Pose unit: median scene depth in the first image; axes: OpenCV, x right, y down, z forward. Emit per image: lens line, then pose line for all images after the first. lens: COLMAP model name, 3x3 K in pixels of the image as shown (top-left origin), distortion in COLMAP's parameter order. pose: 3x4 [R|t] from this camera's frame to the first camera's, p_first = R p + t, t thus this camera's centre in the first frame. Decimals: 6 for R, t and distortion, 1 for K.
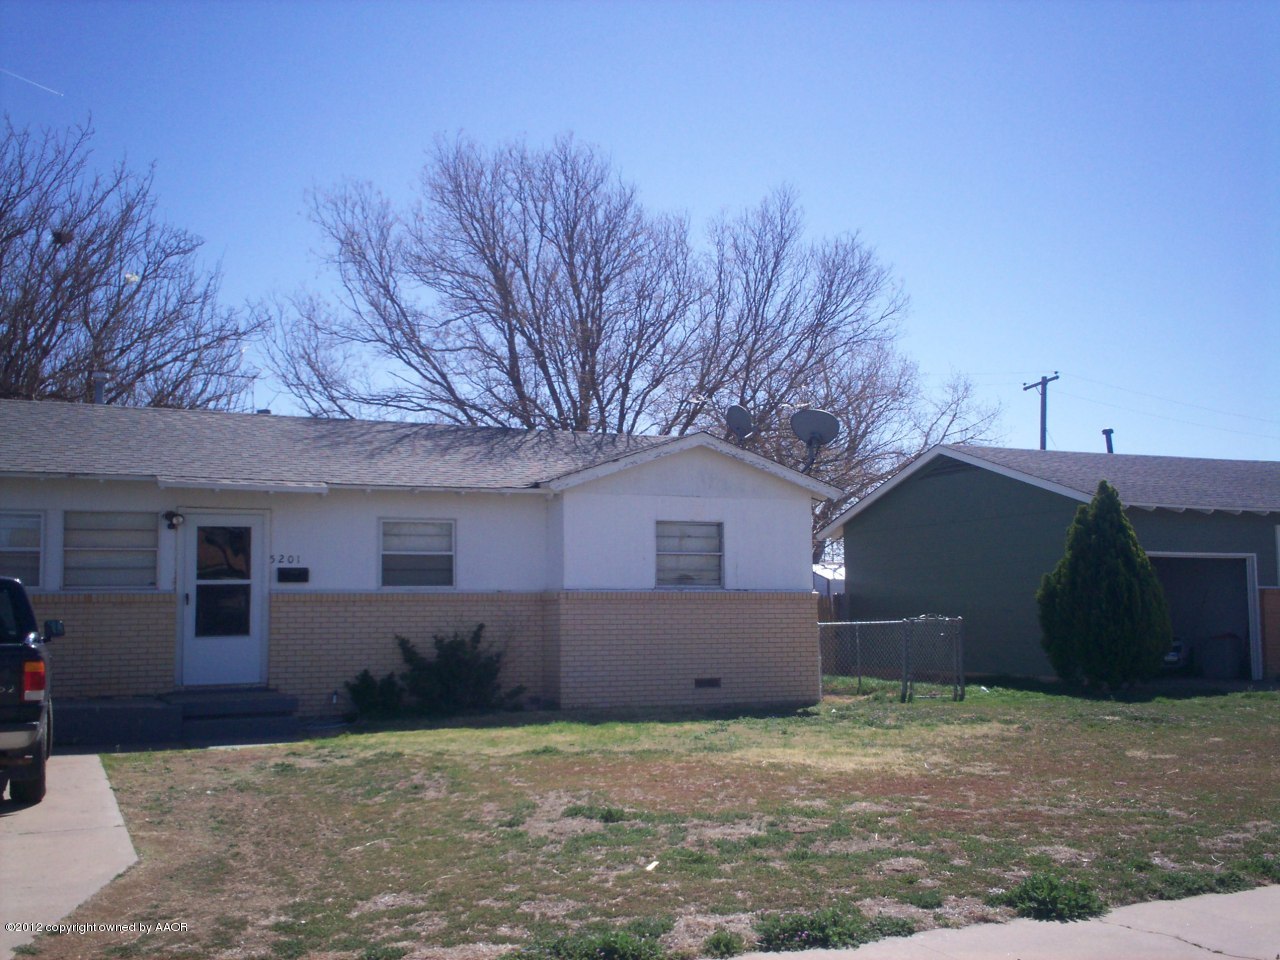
lens RADIAL K [[1409.8, 0, 535.1], [0, 1409.8, 481.9], [0, 0, 1]] dist [0.104111, -0.187545]
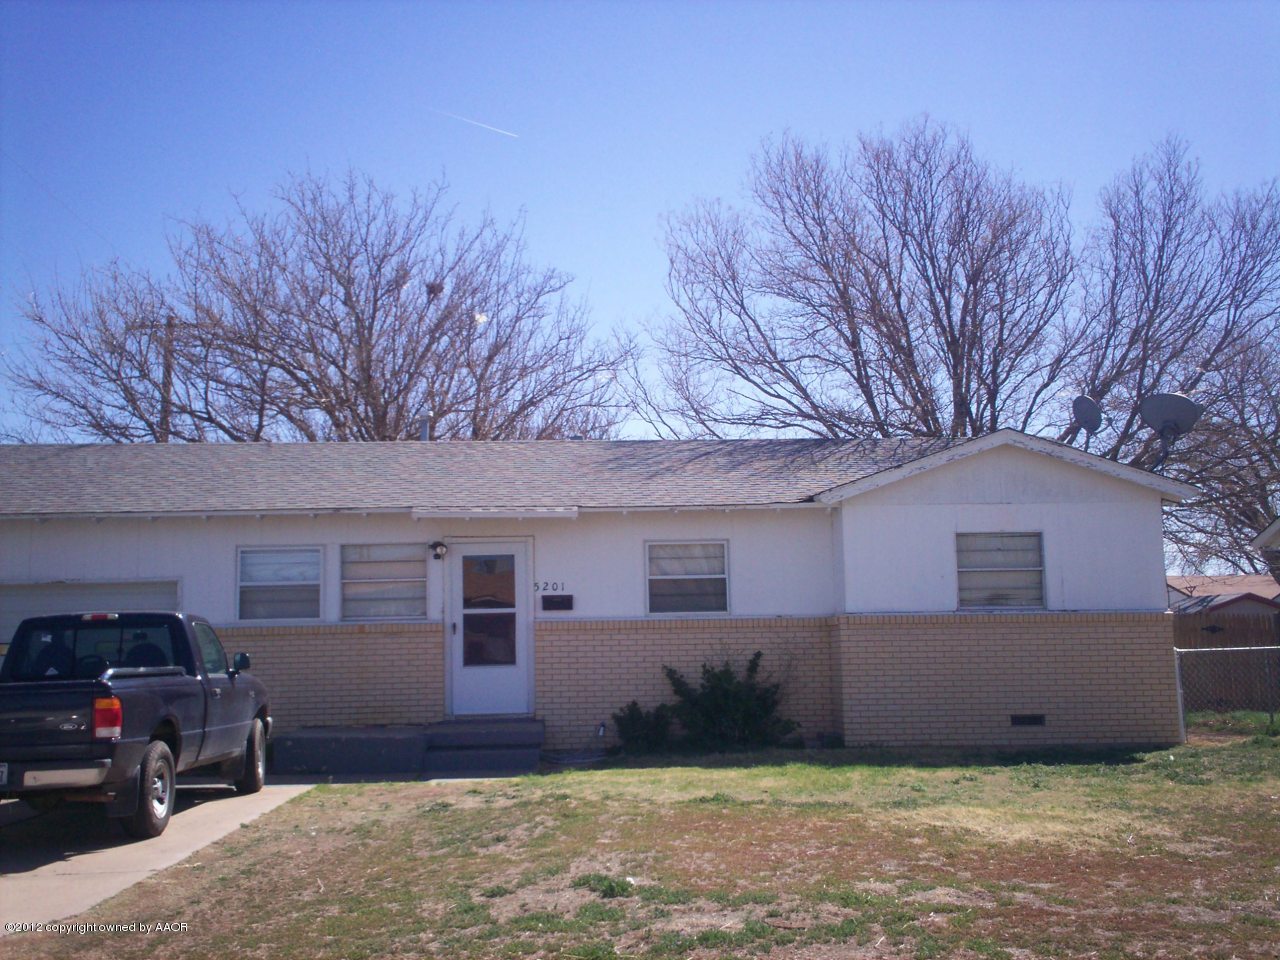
lens RADIAL K [[1345.8, 0, 618.7], [0, 1345.8, 486.4], [0, 0, 1]] dist [0.111115, -0.189907]
pose [[0.930489, -0.050350, -0.362842, 0.208191], [0.044217, 0.998704, -0.025193, 0.011032], [0.363641, 0.007398, 0.931510, 0.148602]]
